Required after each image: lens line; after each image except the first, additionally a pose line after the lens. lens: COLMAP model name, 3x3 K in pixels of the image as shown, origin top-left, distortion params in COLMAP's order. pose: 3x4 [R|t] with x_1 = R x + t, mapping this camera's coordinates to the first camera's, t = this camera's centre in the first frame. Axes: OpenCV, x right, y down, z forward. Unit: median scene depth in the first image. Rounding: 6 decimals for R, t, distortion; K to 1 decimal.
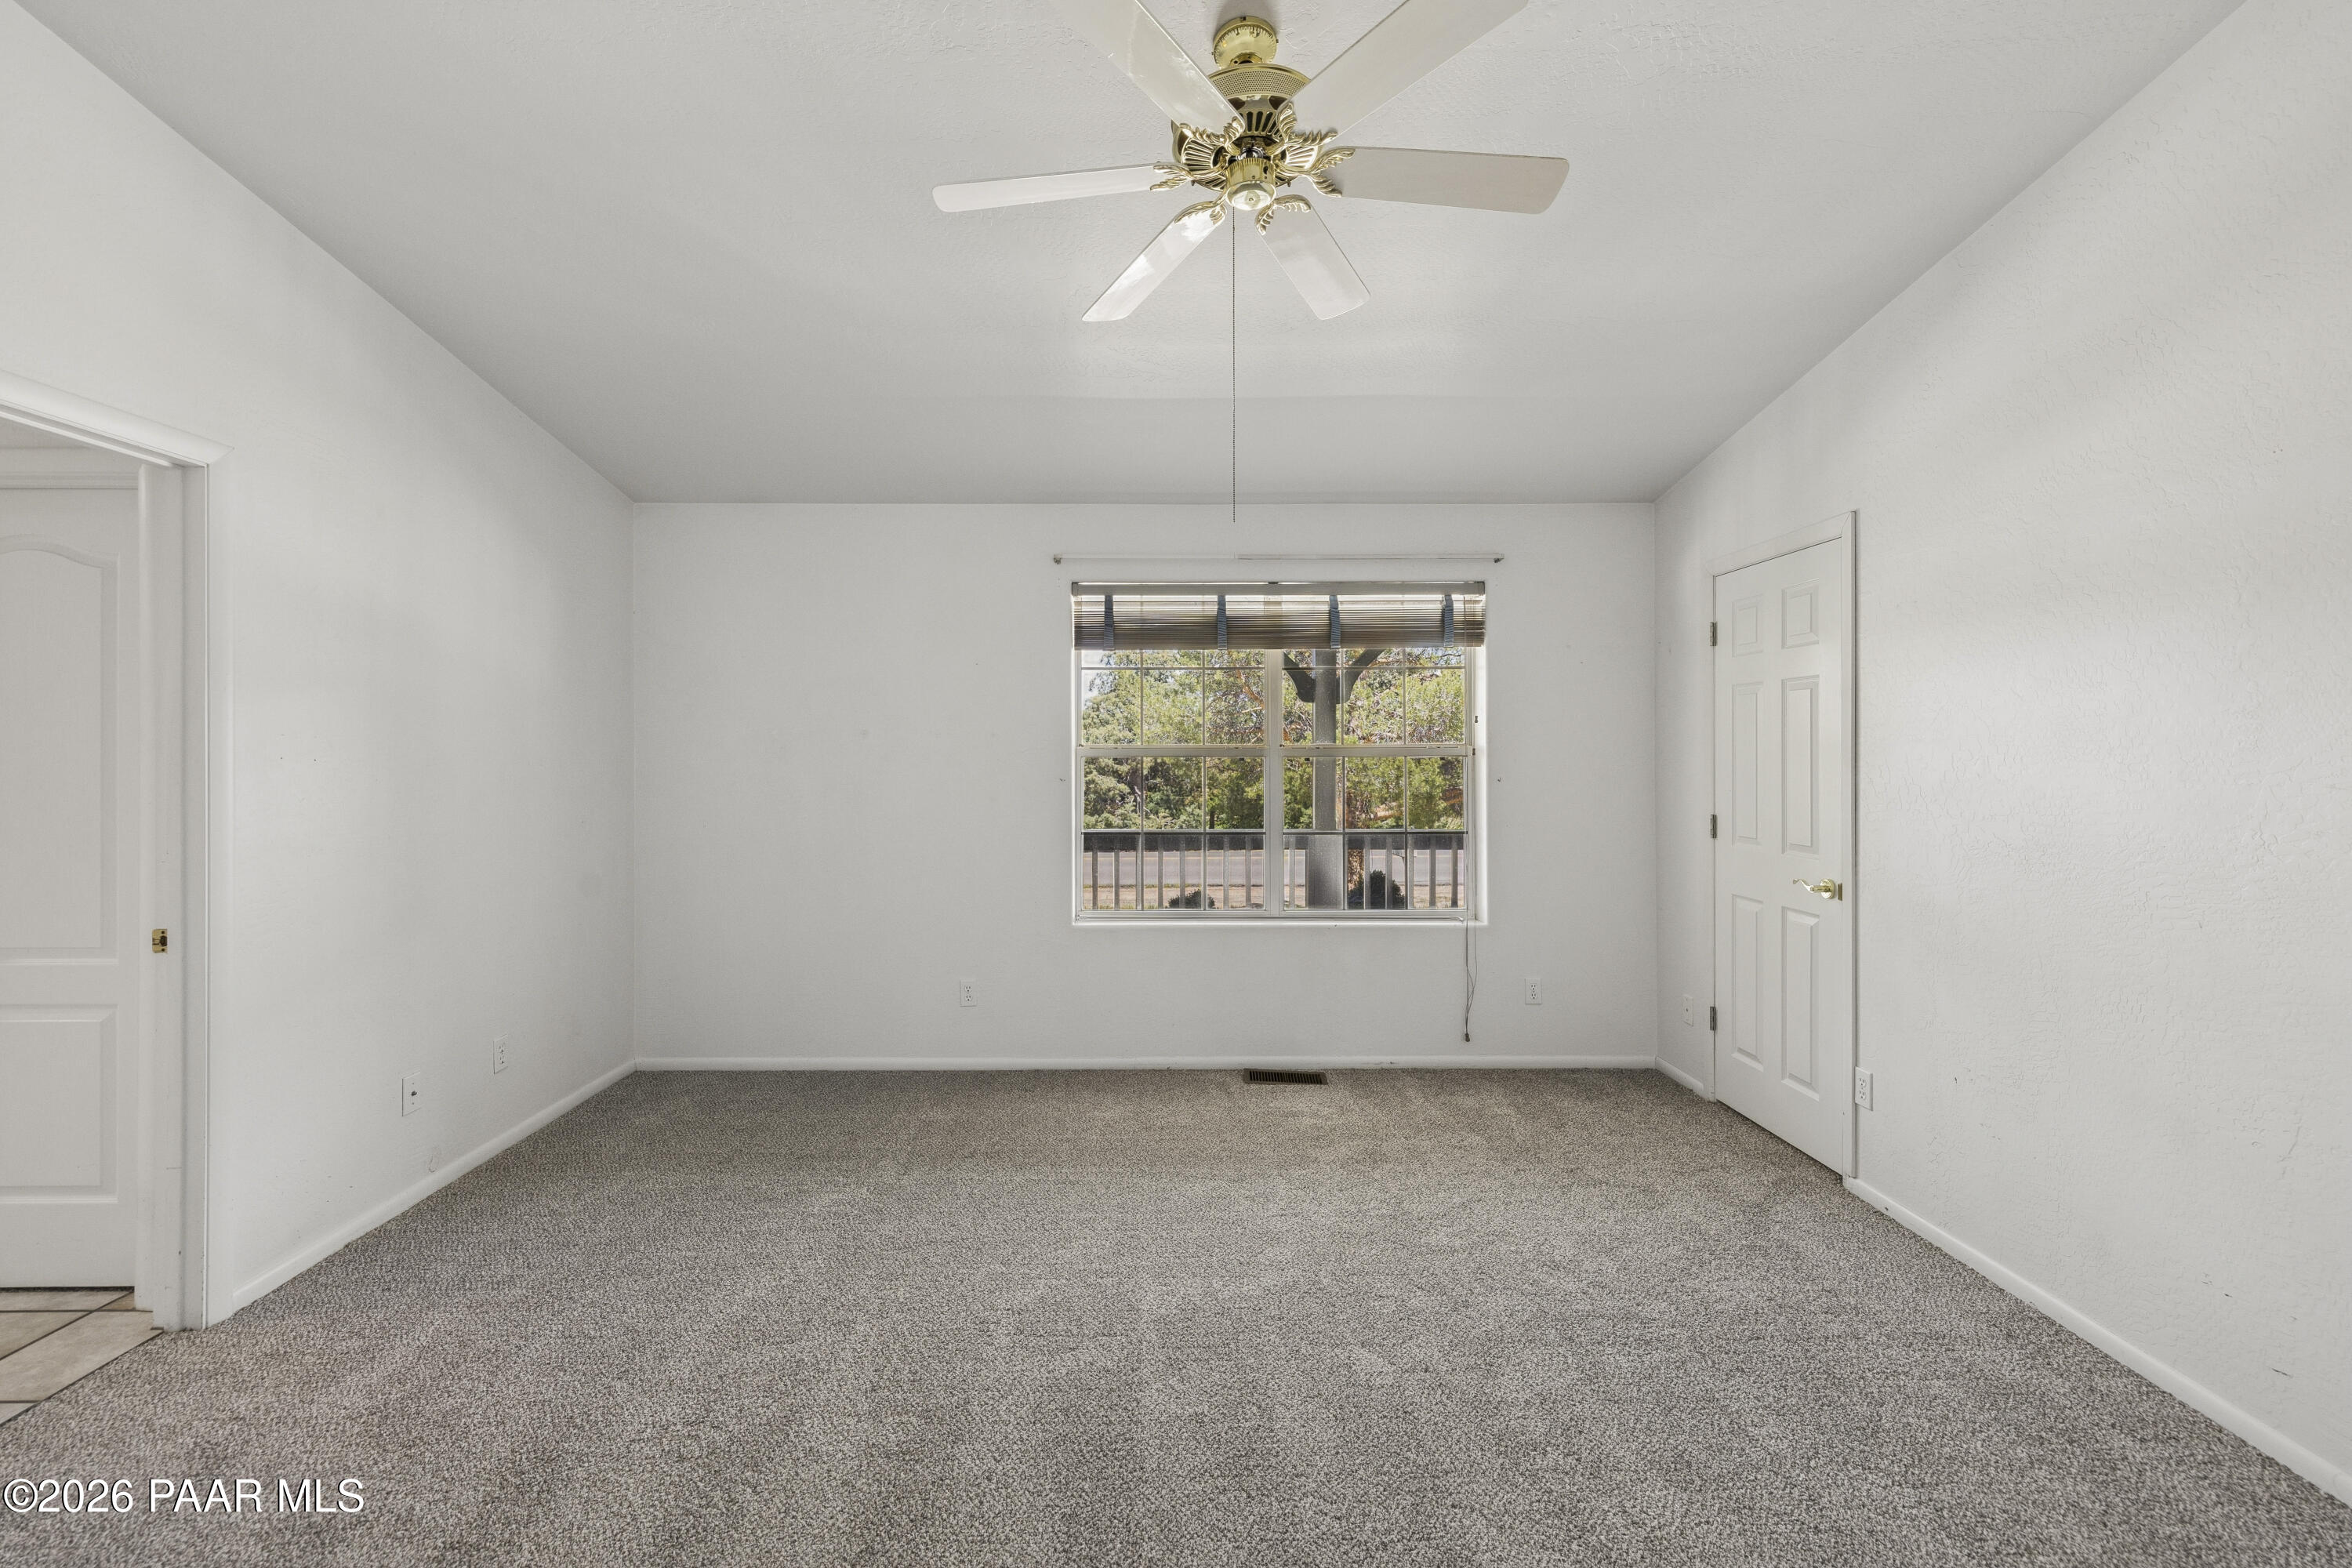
lens RADIAL K [[996.6, 0, 1177.0], [0, 996.6, 771.1], [0, 0, 1]] dist [0.000536, 0.001458]
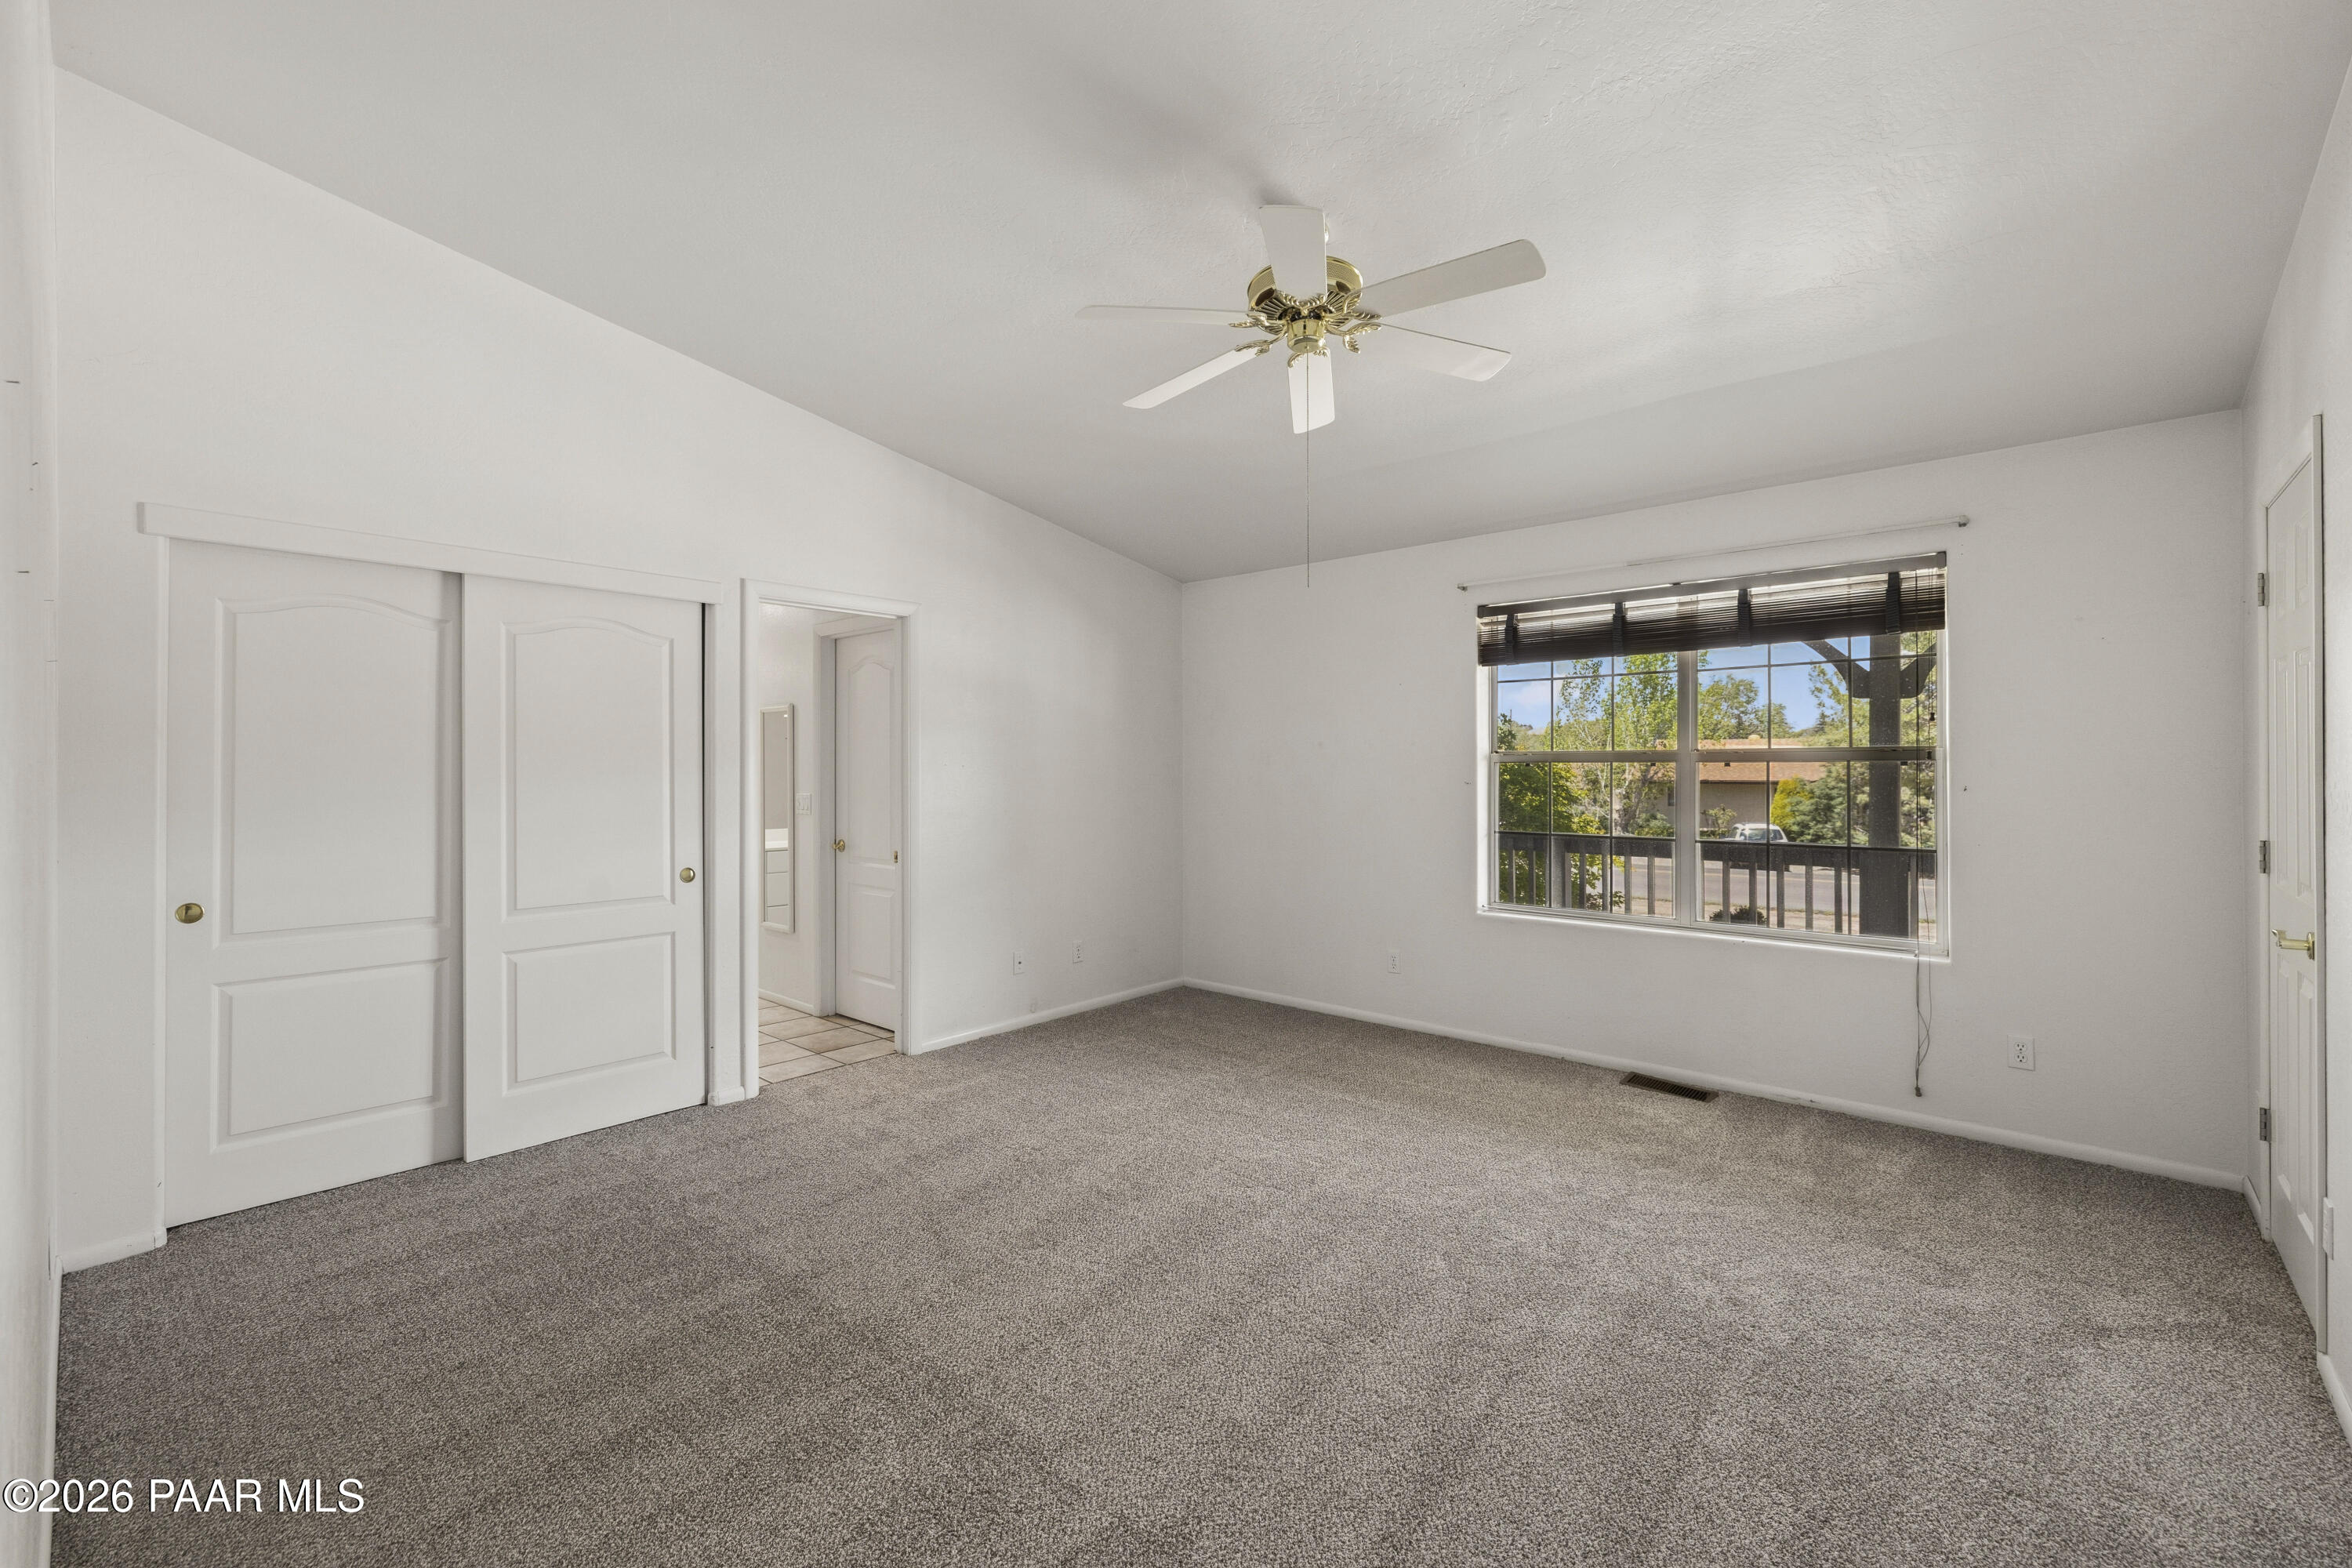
lens RADIAL K [[996.6, 0, 1179.0], [0, 996.6, 783.6], [0, 0, 1]] dist [0.000536, 0.001458]
pose [[0.742252, 0.010841, -0.670034, 0.431448], [-0.006584, 0.999939, 0.008885, 0.001772], [0.670089, -0.002183, 0.742278, -0.057160]]
